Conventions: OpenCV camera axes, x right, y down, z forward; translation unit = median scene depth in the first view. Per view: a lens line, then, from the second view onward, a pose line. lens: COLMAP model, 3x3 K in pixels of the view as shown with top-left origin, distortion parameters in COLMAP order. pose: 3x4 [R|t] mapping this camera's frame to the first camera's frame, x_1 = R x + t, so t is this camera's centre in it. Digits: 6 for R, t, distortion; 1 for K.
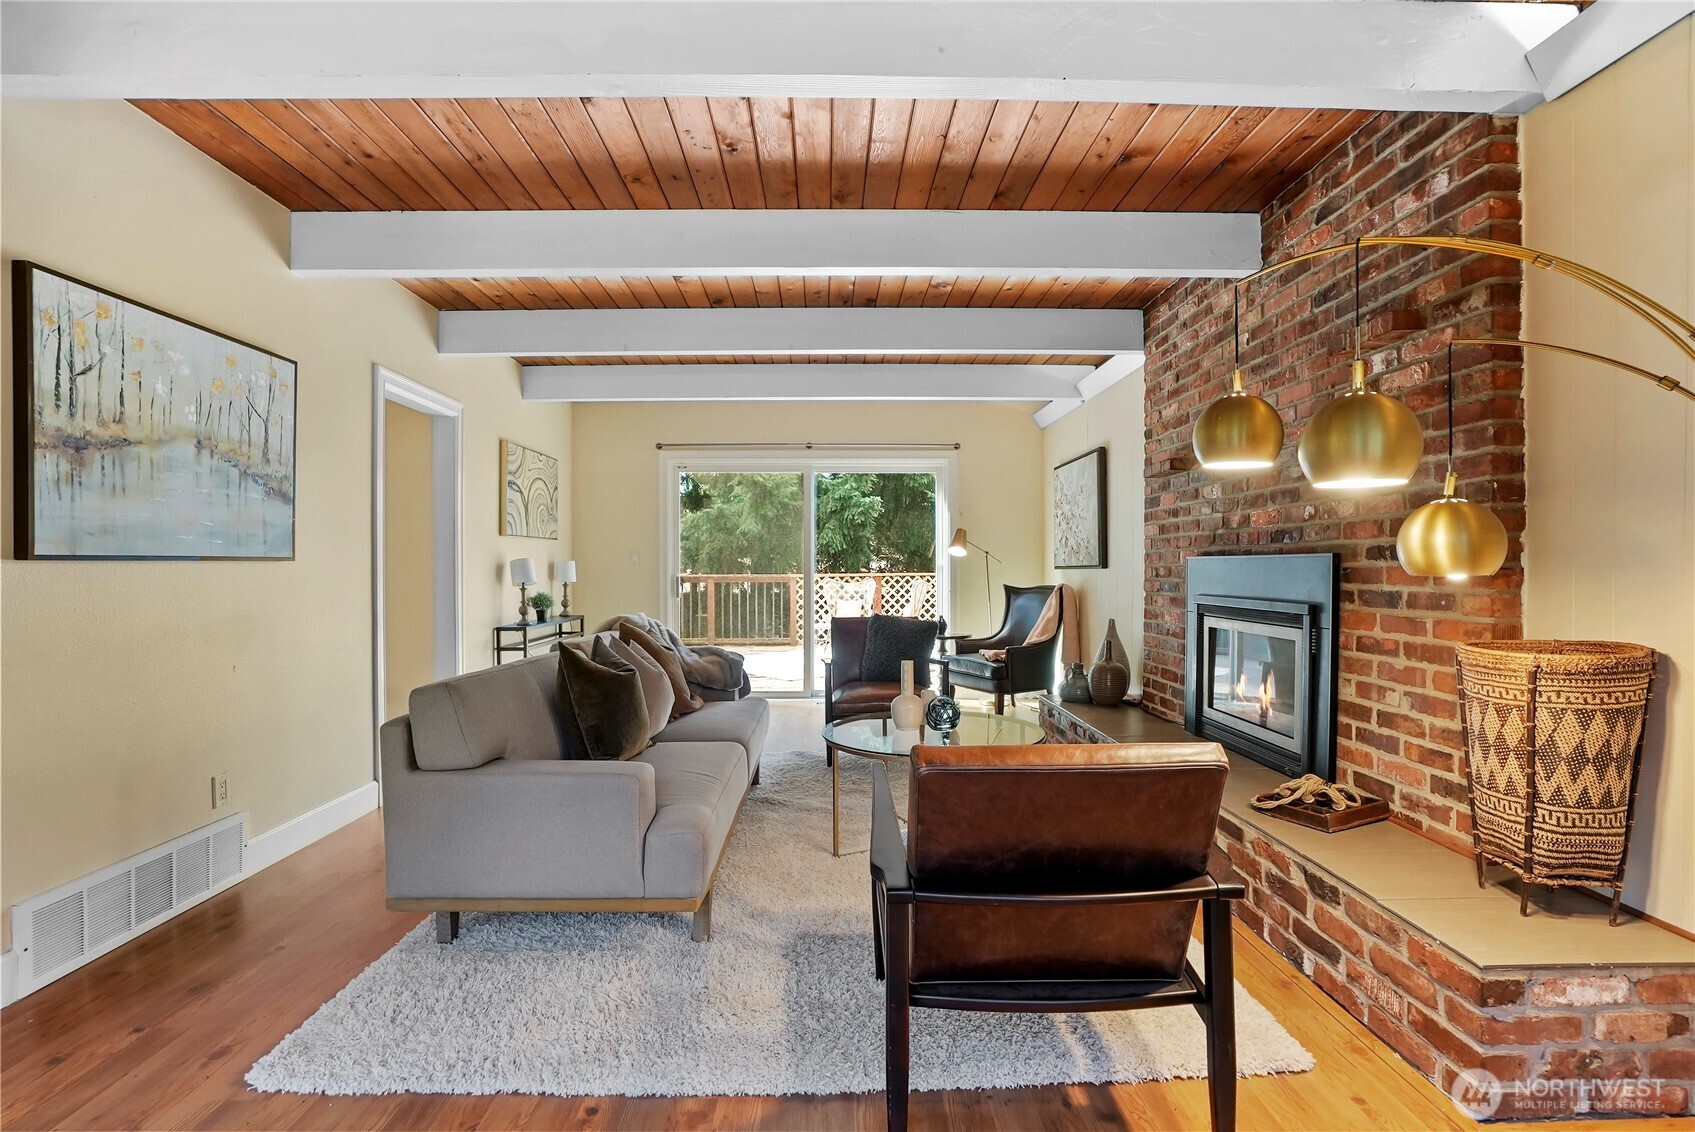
lens RADIAL K [[794.2, 0, 850.5], [0, 794.2, 595.4], [0, 0, 1]] dist [-0.067298, 0.025510]
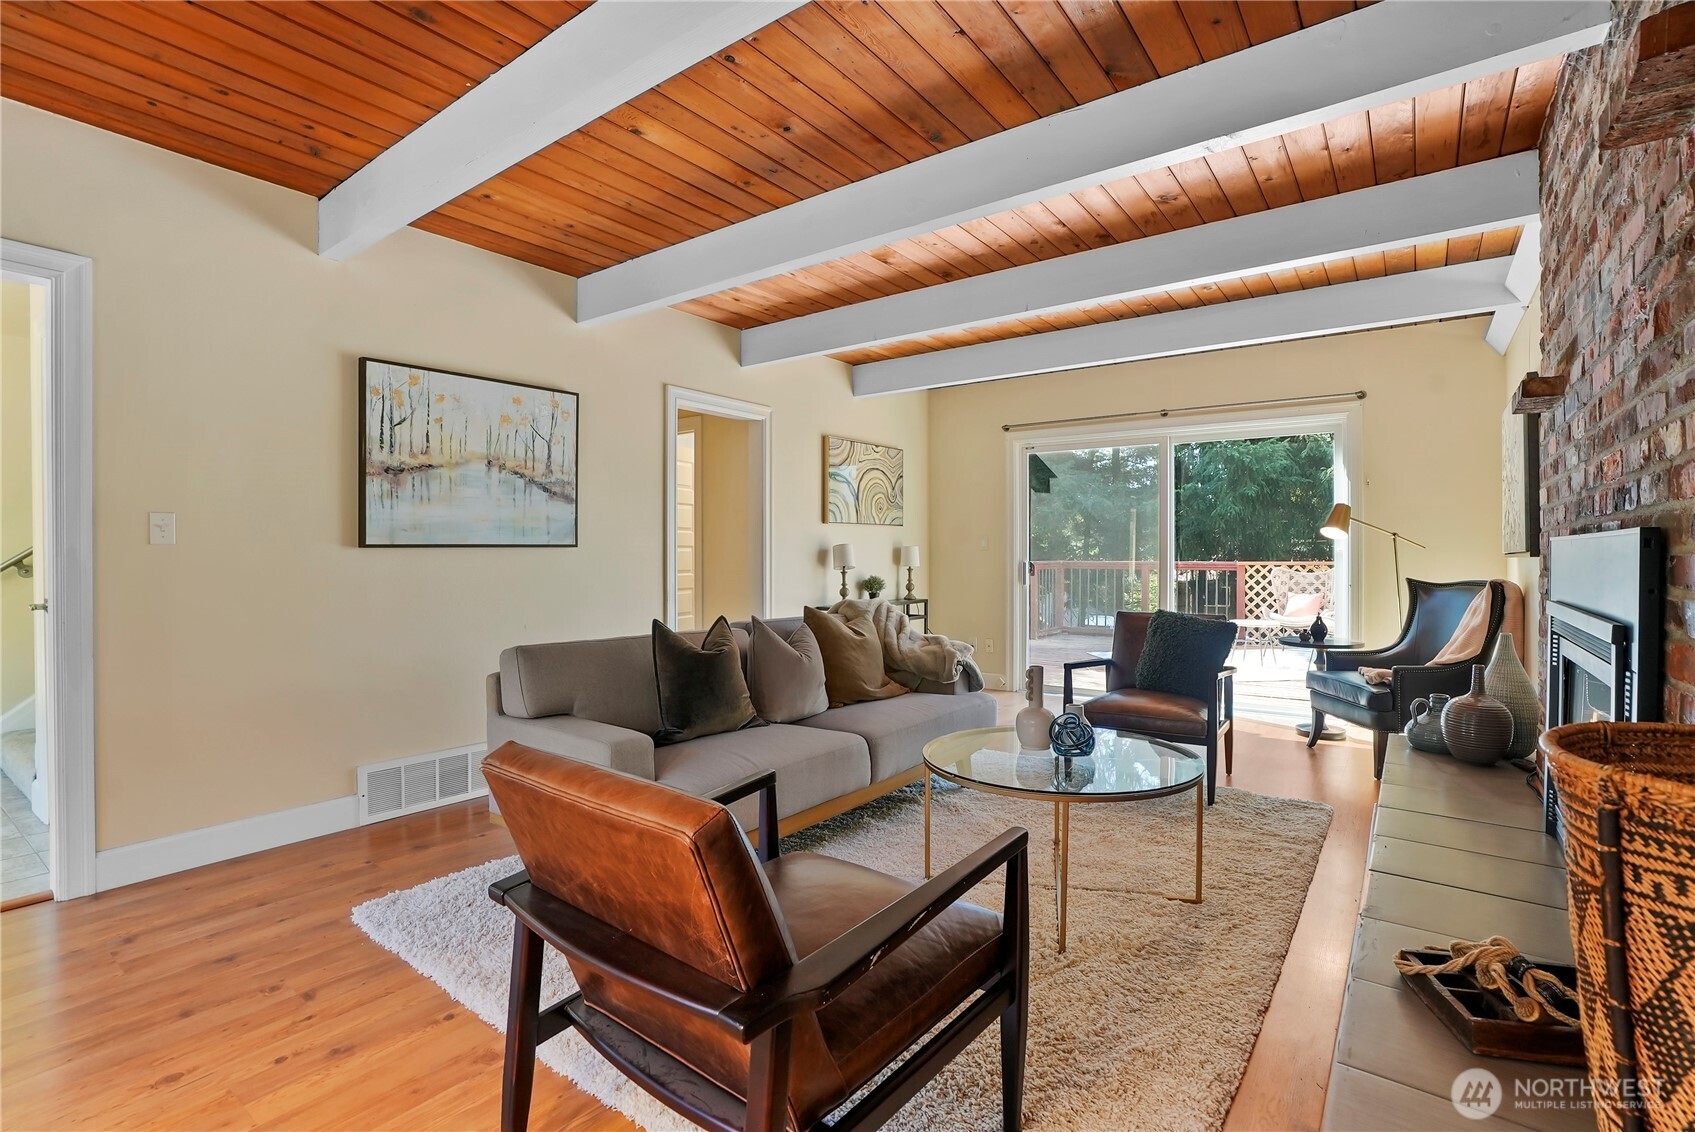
lens RADIAL K [[794.2, 0, 845.8], [0, 794.2, 581.7], [0, 0, 1]] dist [-0.067298, 0.025510]
pose [[0.785936, 0.023672, -0.617855, 0.484996], [-0.022398, 0.999701, 0.009811, -0.010656], [0.617902, 0.006128, 0.786231, 0.255410]]
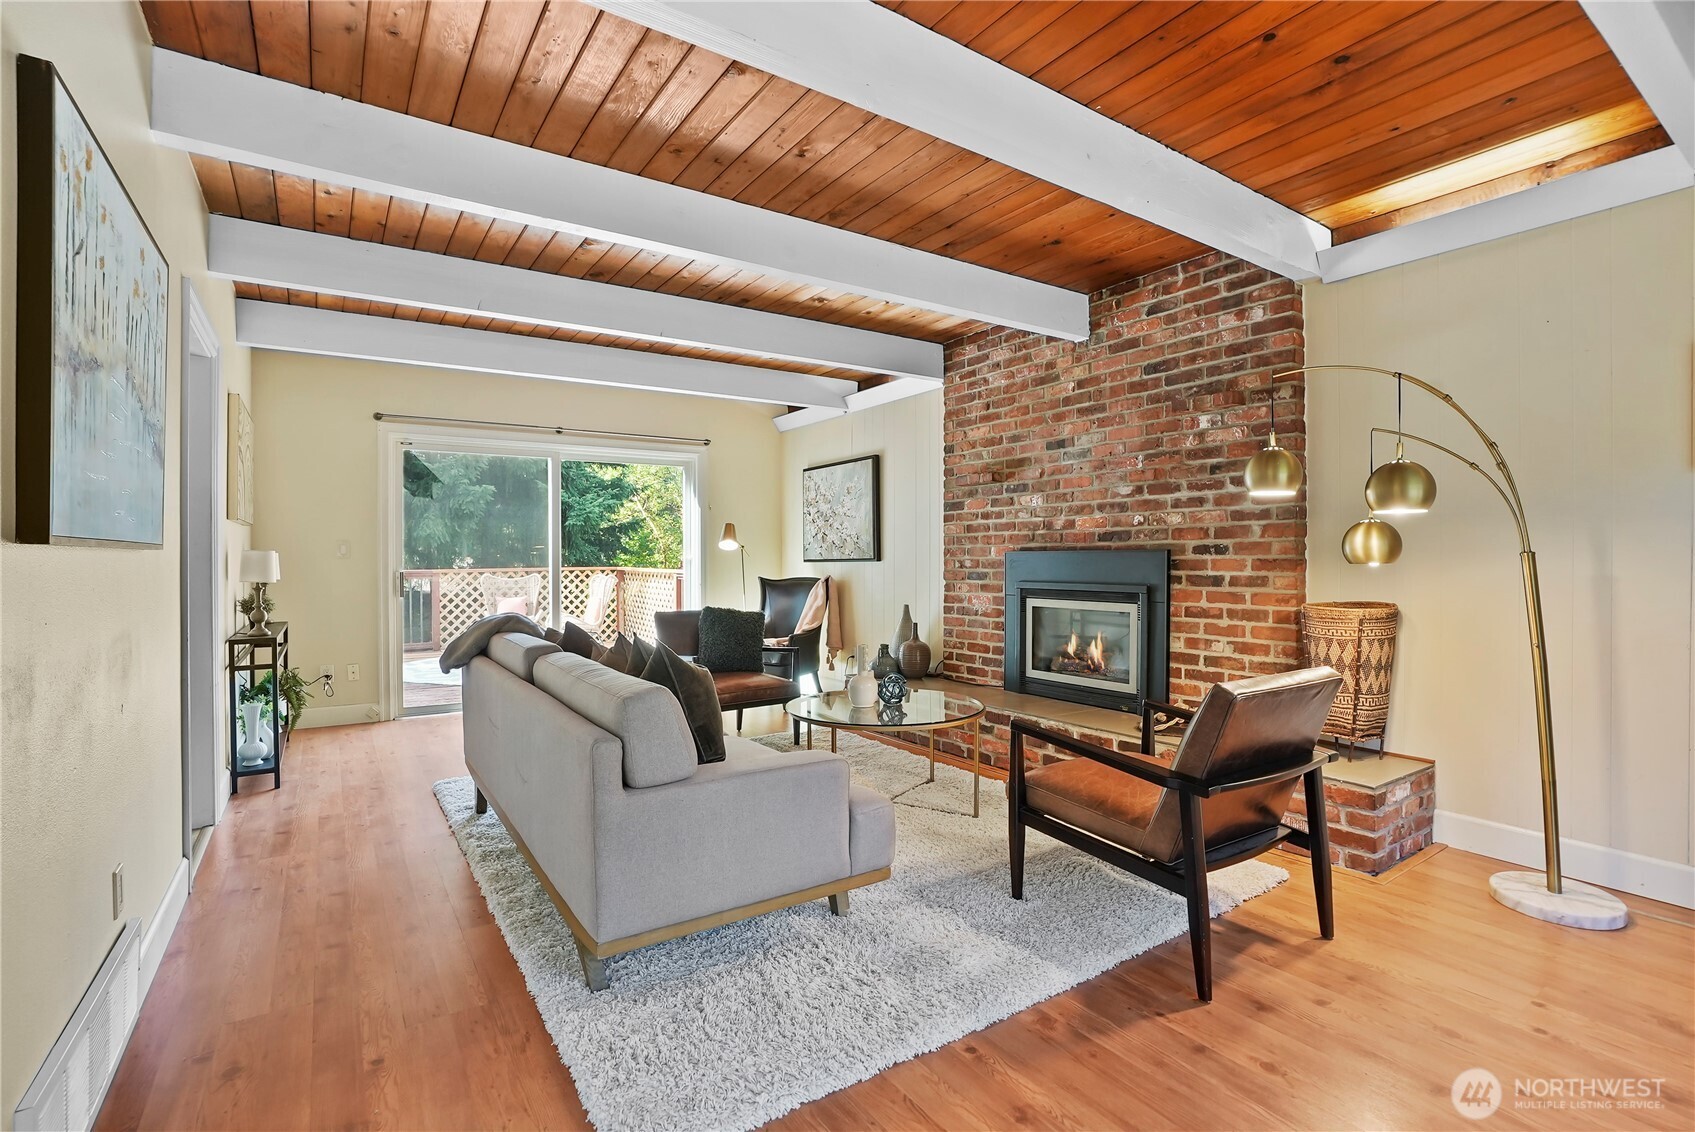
lens RADIAL K [[794.2, 0, 859.2], [0, 794.2, 591.9], [0, 0, 1]] dist [-0.067298, 0.025510]
pose [[0.838617, -0.022199, 0.544269, -0.606843], [0.020434, 0.999748, 0.009292, -0.001264], [-0.544338, 0.003329, 0.838859, 0.085133]]
